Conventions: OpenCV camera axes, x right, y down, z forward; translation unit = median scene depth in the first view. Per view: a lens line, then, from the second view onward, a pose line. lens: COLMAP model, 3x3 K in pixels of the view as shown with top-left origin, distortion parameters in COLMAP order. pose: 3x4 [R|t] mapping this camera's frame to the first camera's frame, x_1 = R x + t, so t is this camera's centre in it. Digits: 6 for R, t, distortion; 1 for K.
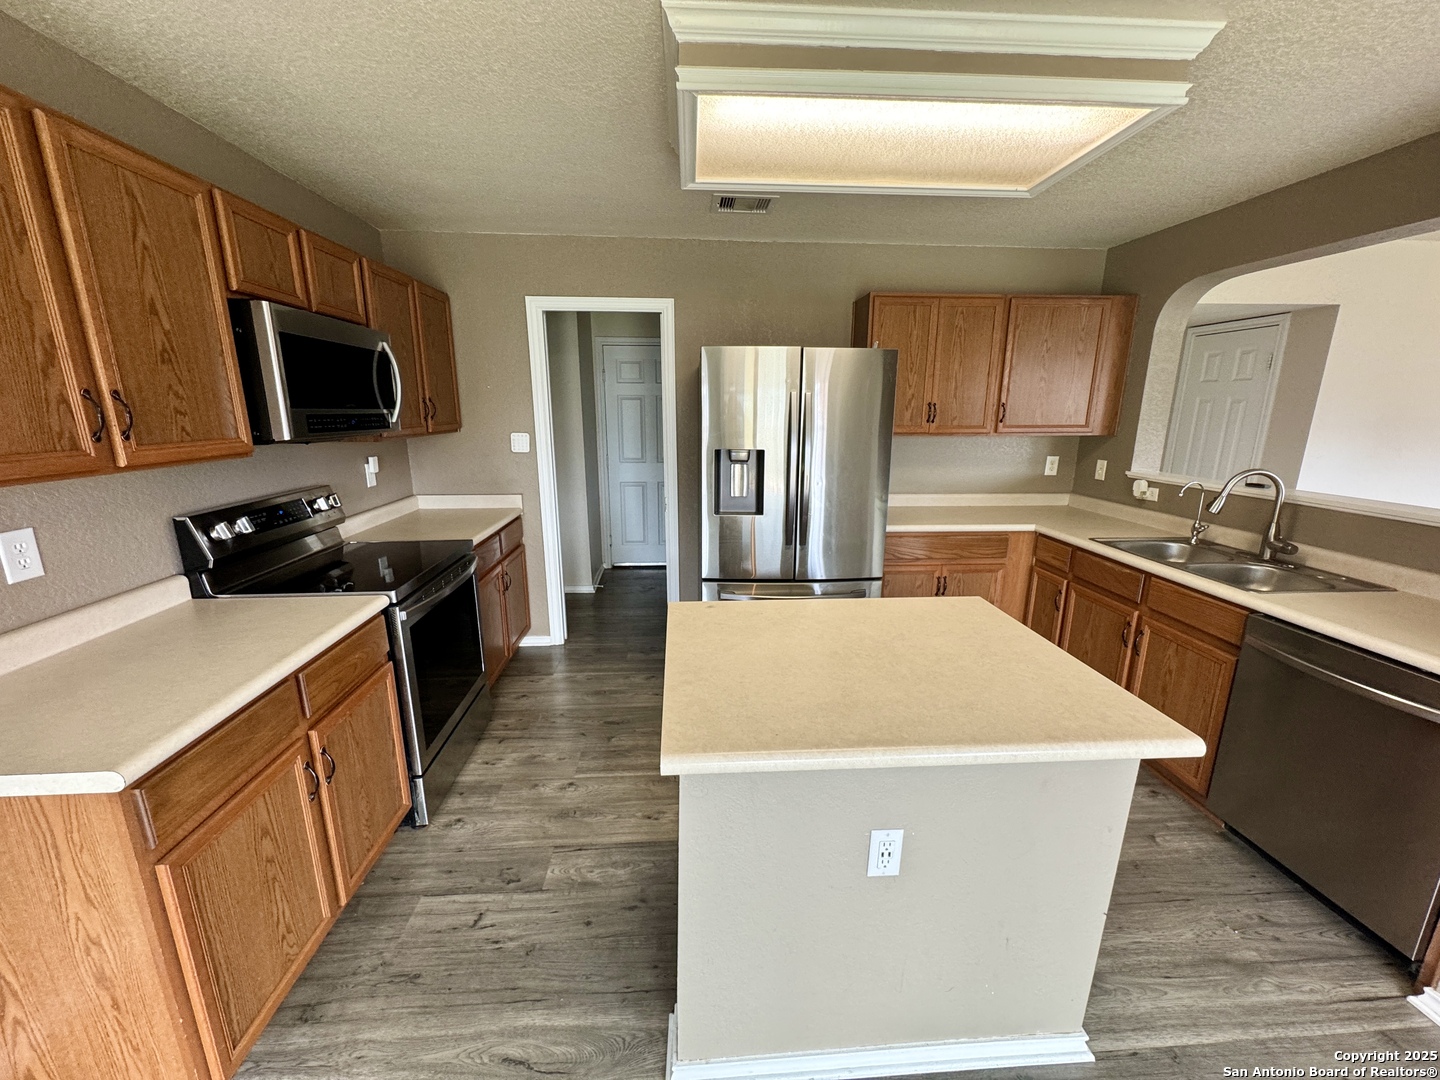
lens RADIAL K [[574.7, 0, 713.1], [0, 574.7, 538.3], [0, 0, 1]] dist [-0.001912, 0.000330]
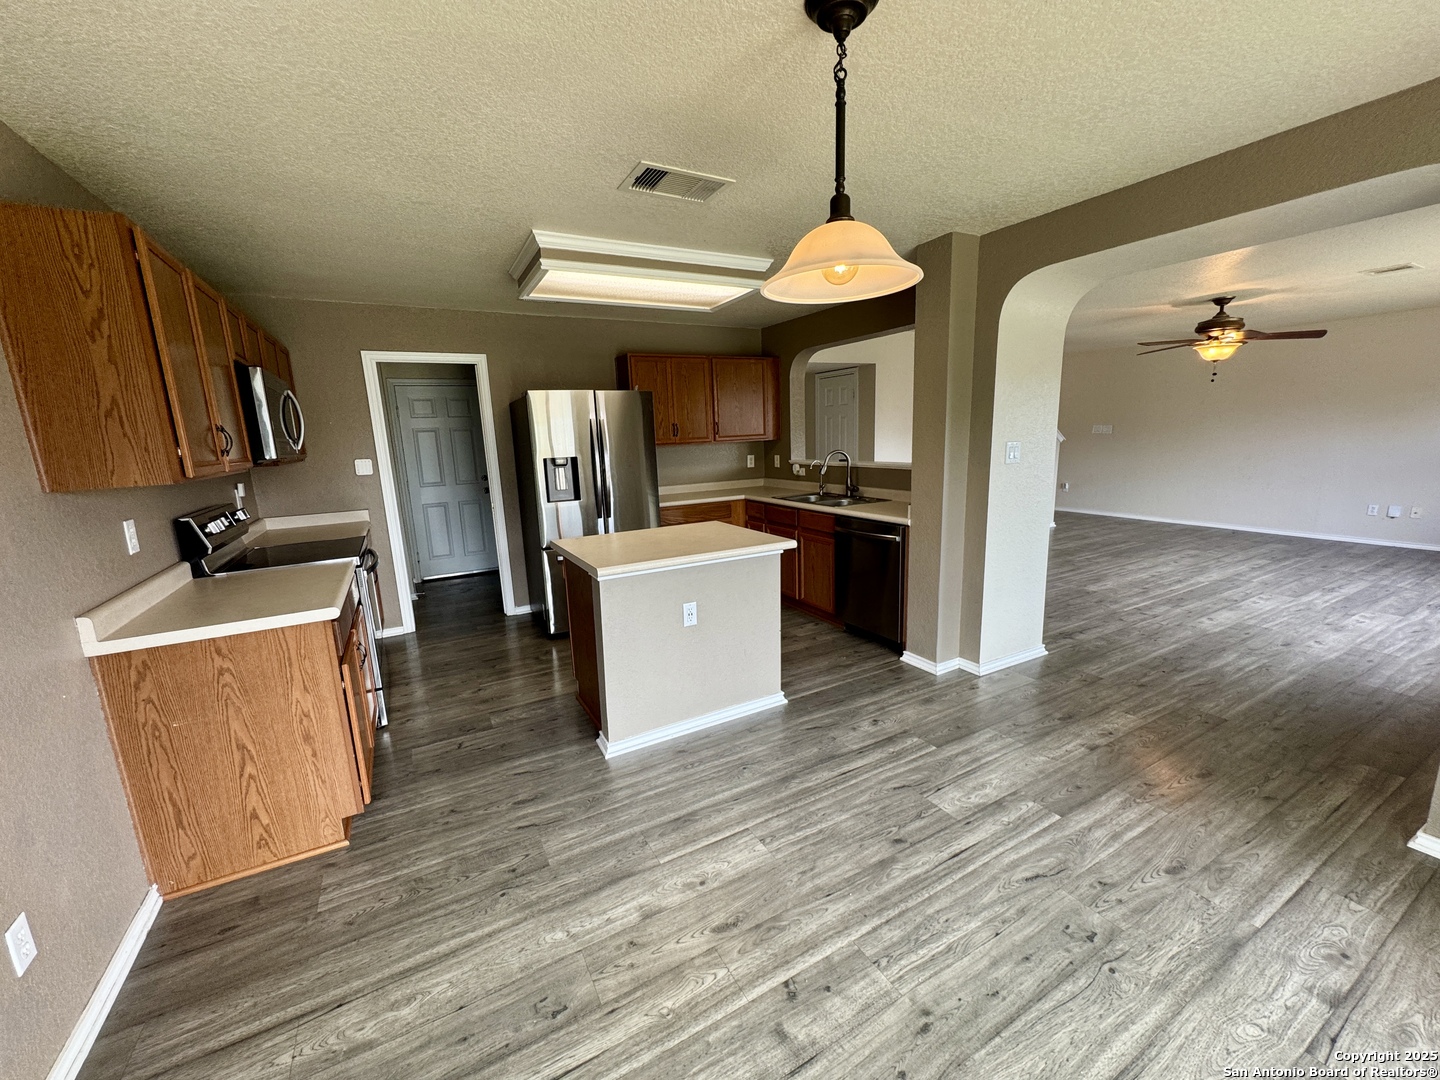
lens RADIAL K [[581.0, 0, 724.3], [0, 581.0, 526.7], [0, 0, 1]] dist [-0.000882, 0.000269]
pose [[0.897356, -0.108547, 0.427749, -0.209559], [0.139095, 0.989442, -0.040716, 0.127489], [-0.418813, 0.096034, 0.902980, -0.466036]]
